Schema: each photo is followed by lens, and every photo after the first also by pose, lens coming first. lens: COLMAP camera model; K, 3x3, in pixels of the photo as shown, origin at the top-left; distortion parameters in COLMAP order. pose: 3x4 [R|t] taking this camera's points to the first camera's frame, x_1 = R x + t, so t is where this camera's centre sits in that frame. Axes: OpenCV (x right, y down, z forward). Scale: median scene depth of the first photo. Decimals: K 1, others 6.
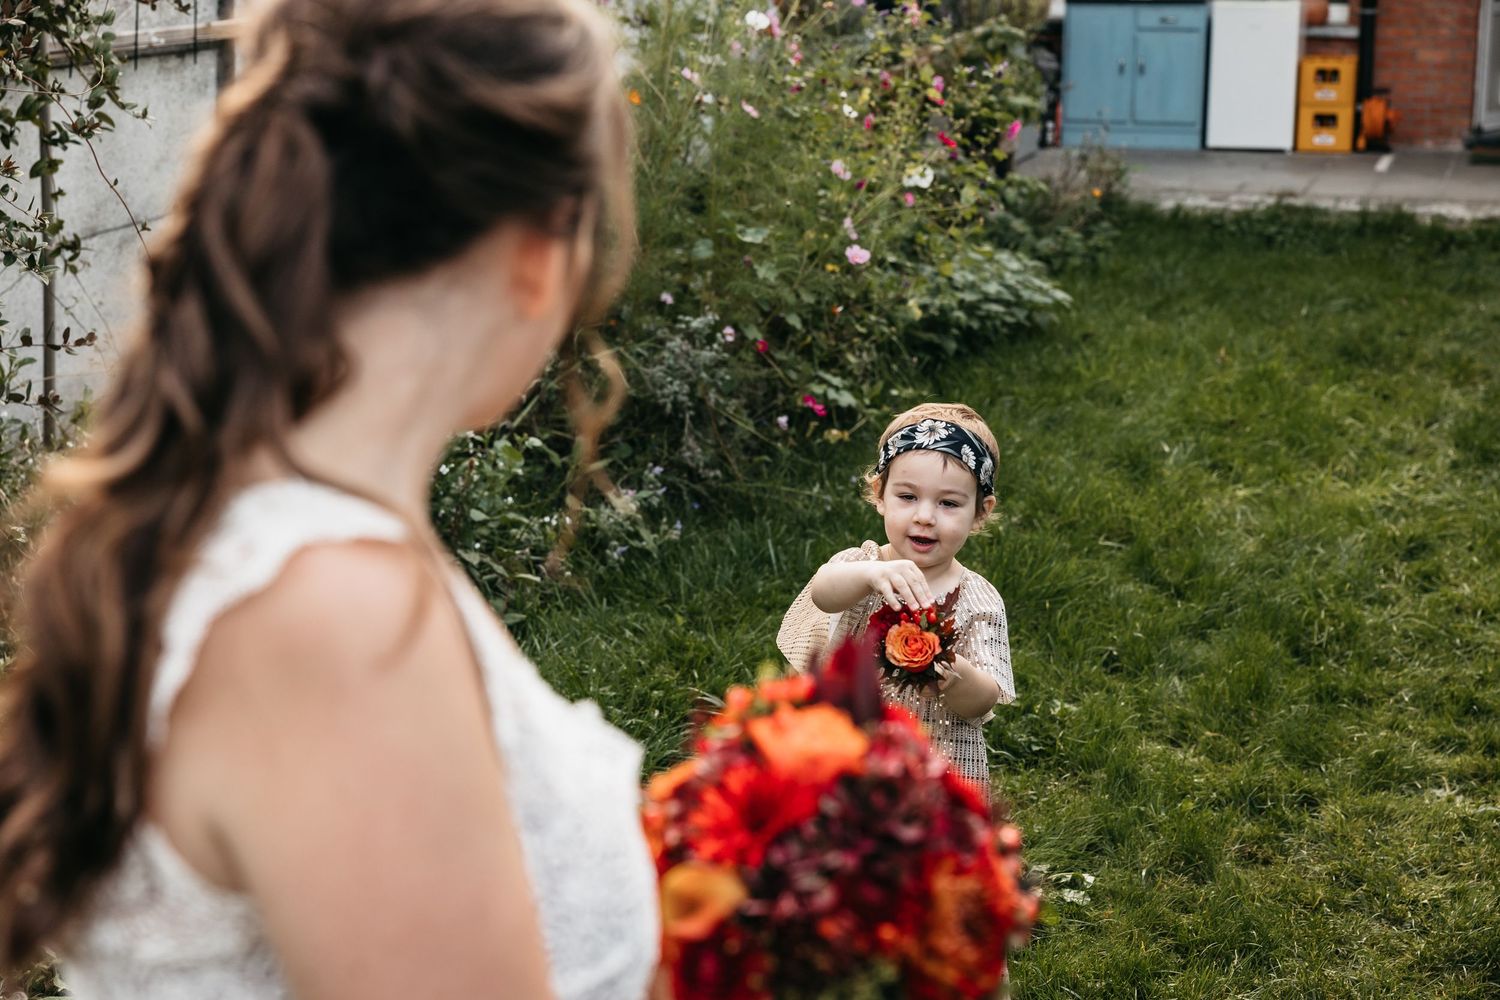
lens RADIAL K [[2271.2, 0, 762.8], [0, 2271.2, 487.2], [0, 0, 1]] dist [0.052419, 0.000000]
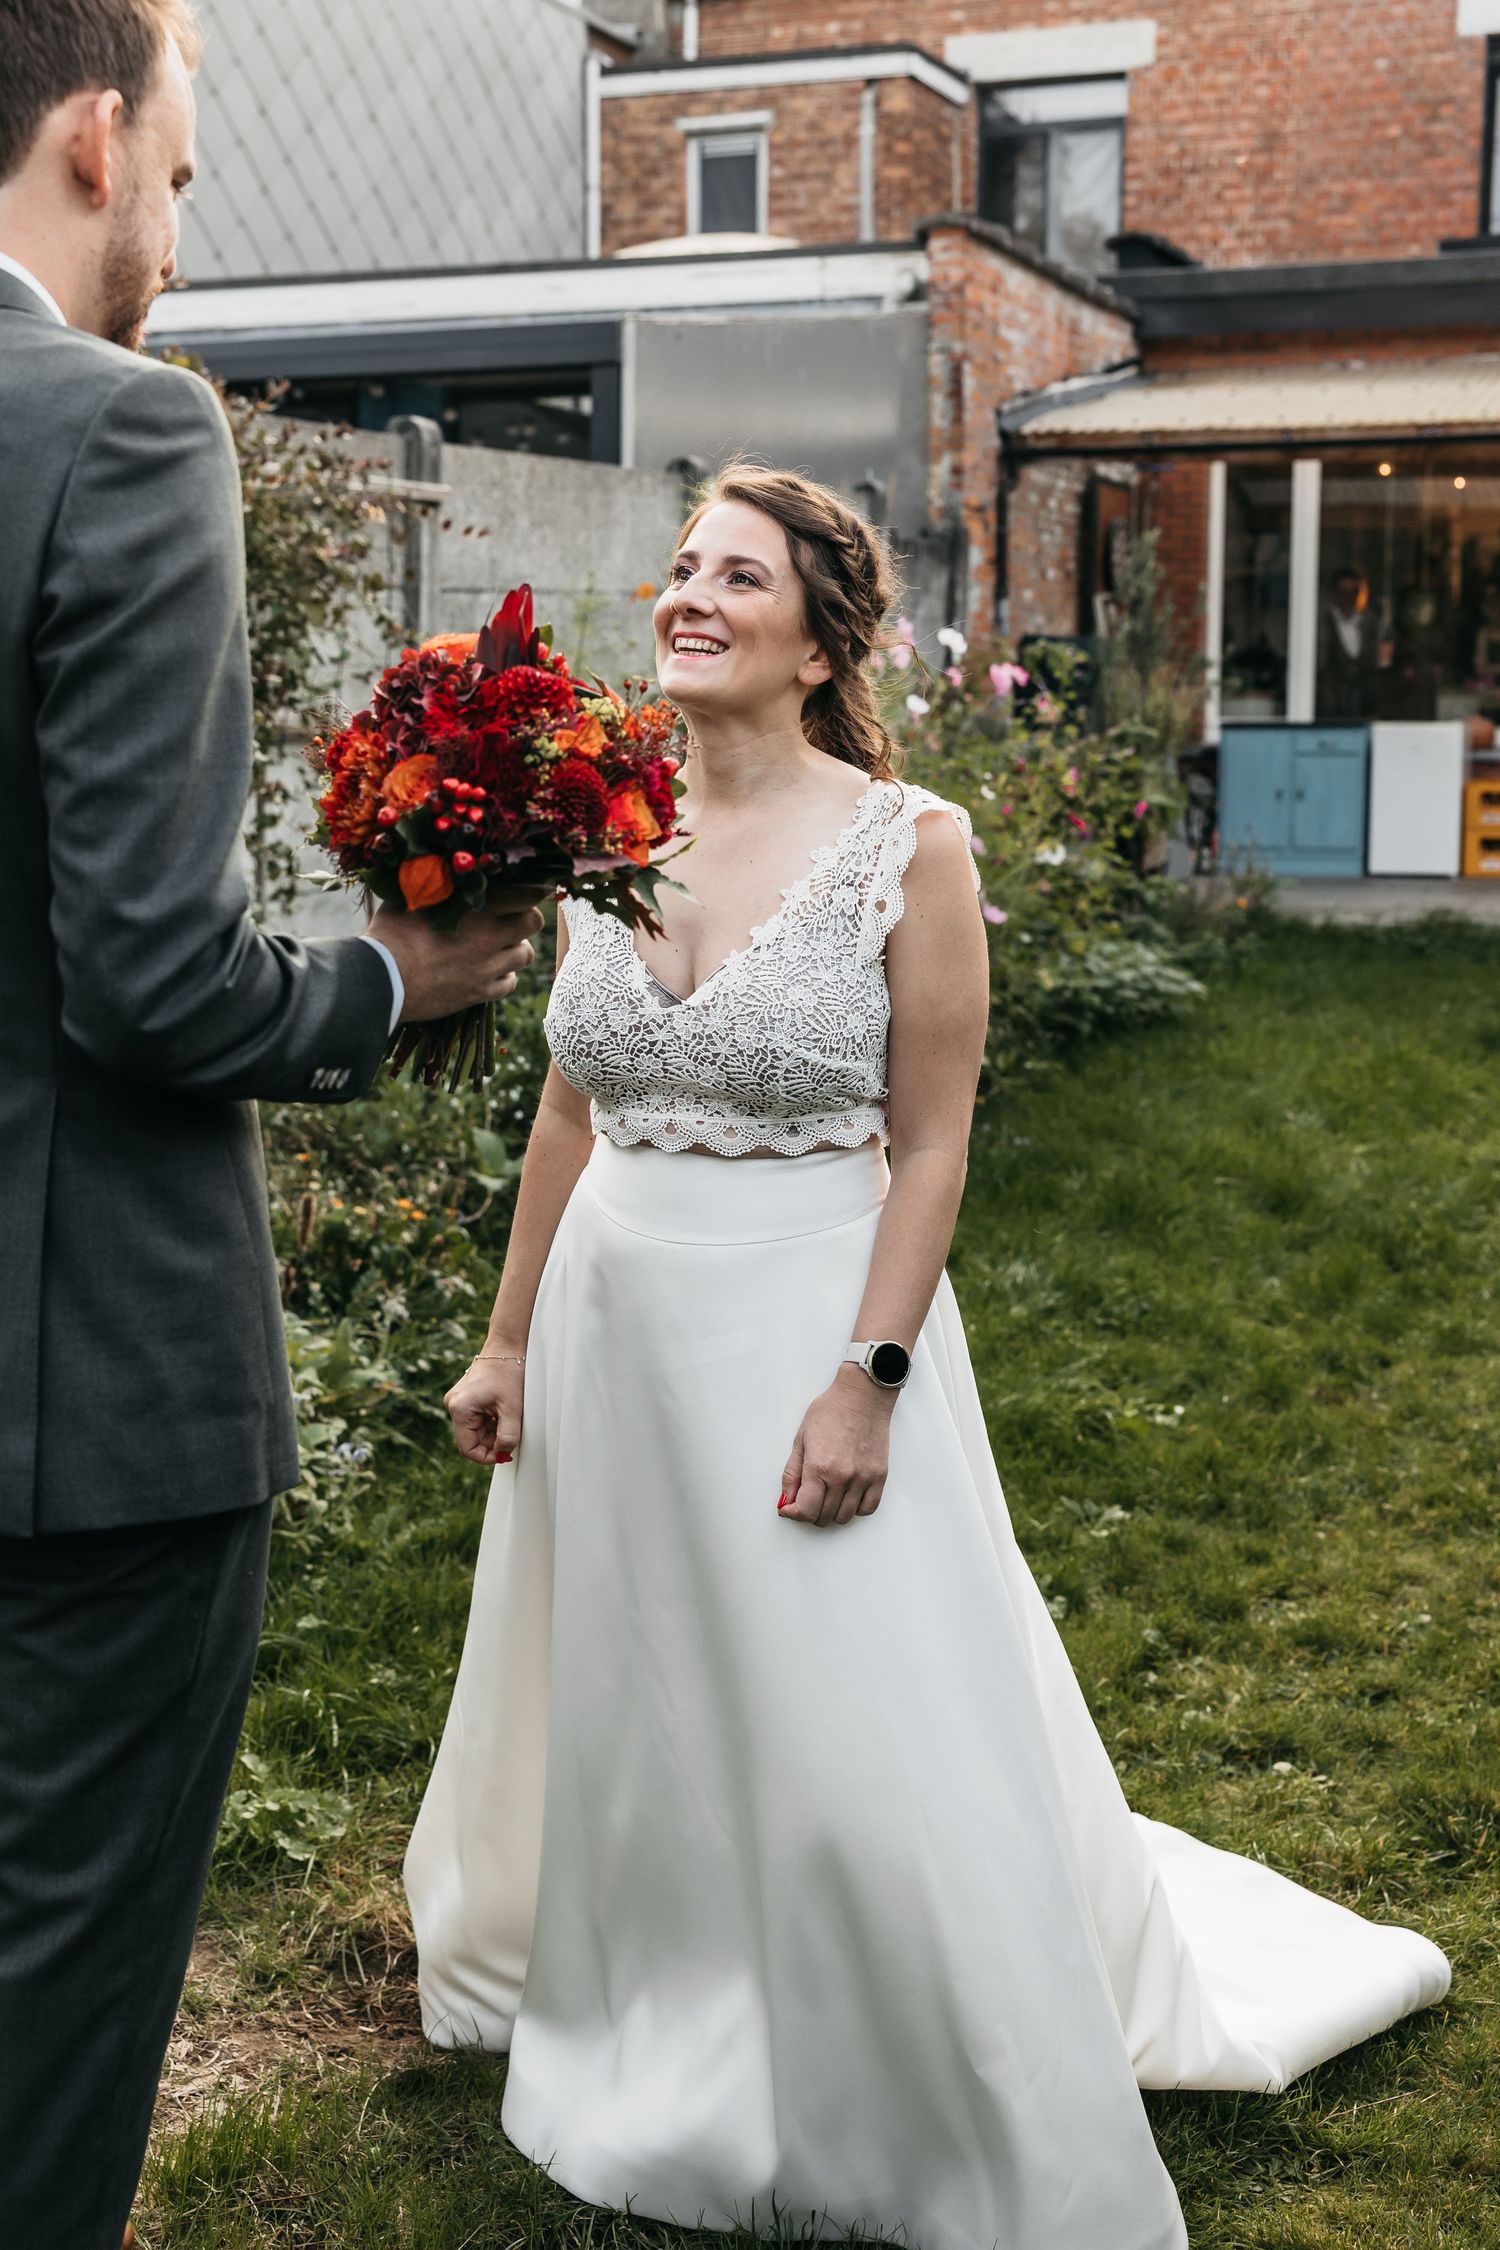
lens RADIAL K [[2656.2, 0, 781.0], [0, 2656.2, 1074.7], [0, 0, 1]] dist [0.021307, 0.000000]
pose [[0.998657, -0.001425, -0.051798, 0.006501], [-0.003727, 0.995058, -0.099230, 0.068648], [0.051684, 0.099290, 0.993715, -0.174678]]
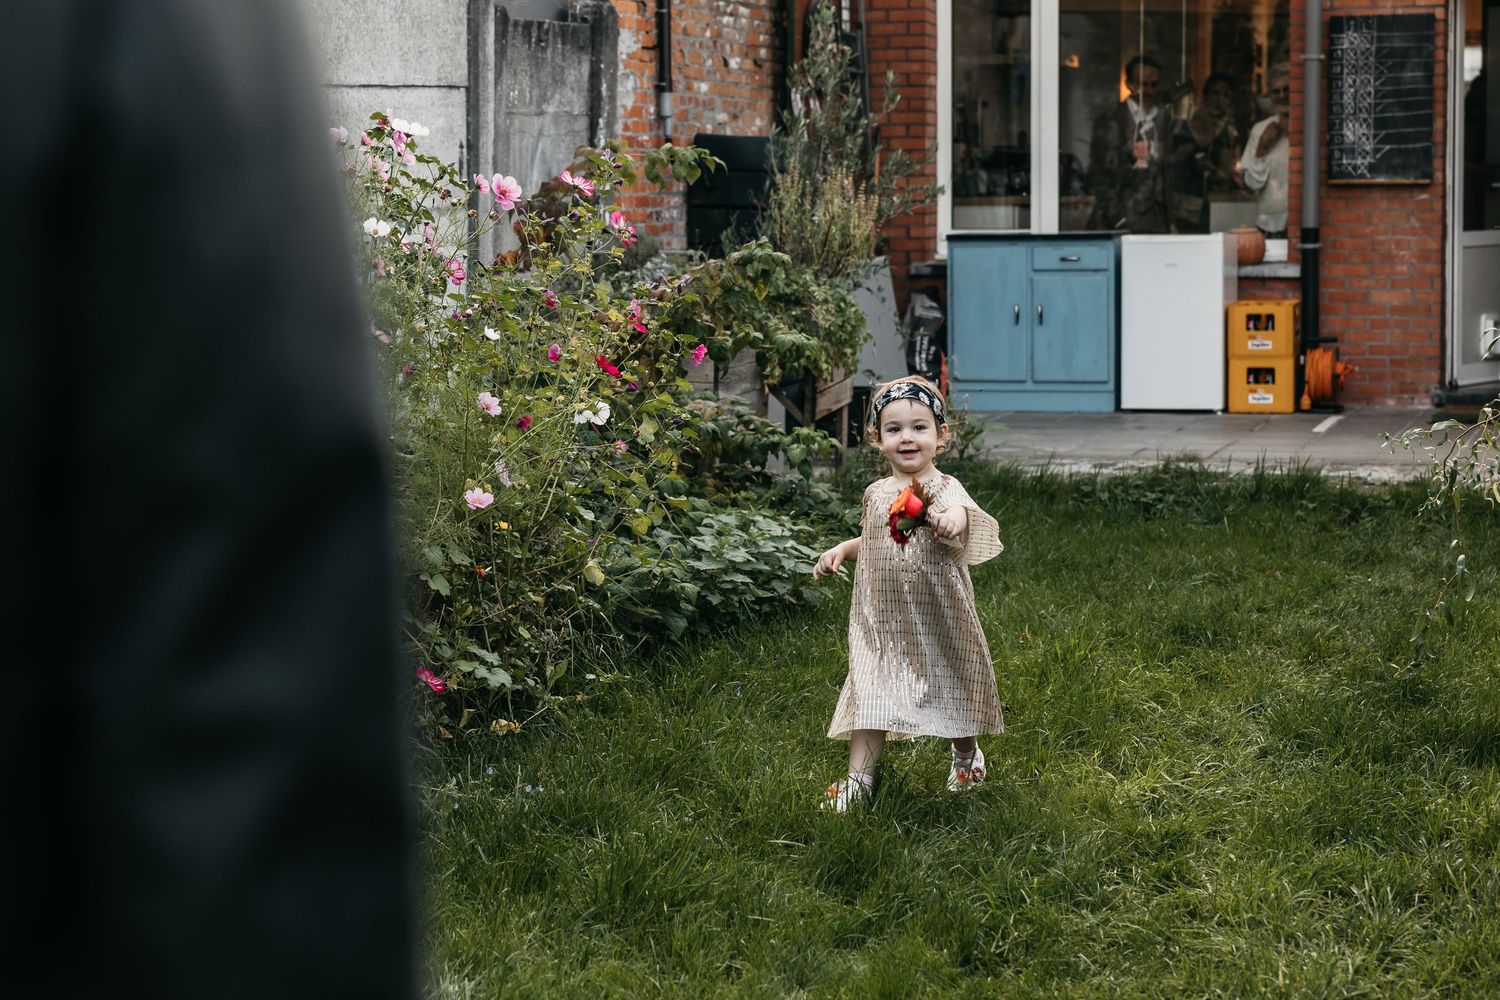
lens RADIAL K [[2836.8, 0, 748.6], [0, 2836.8, 501.9], [0, 0, 1]] dist [0.011778, 0.000000]
pose [[0.999764, -0.014591, -0.016115, 0.108851], [0.012314, 0.990990, -0.133371, 0.027317], [0.017916, 0.133141, 0.990935, -0.020994]]
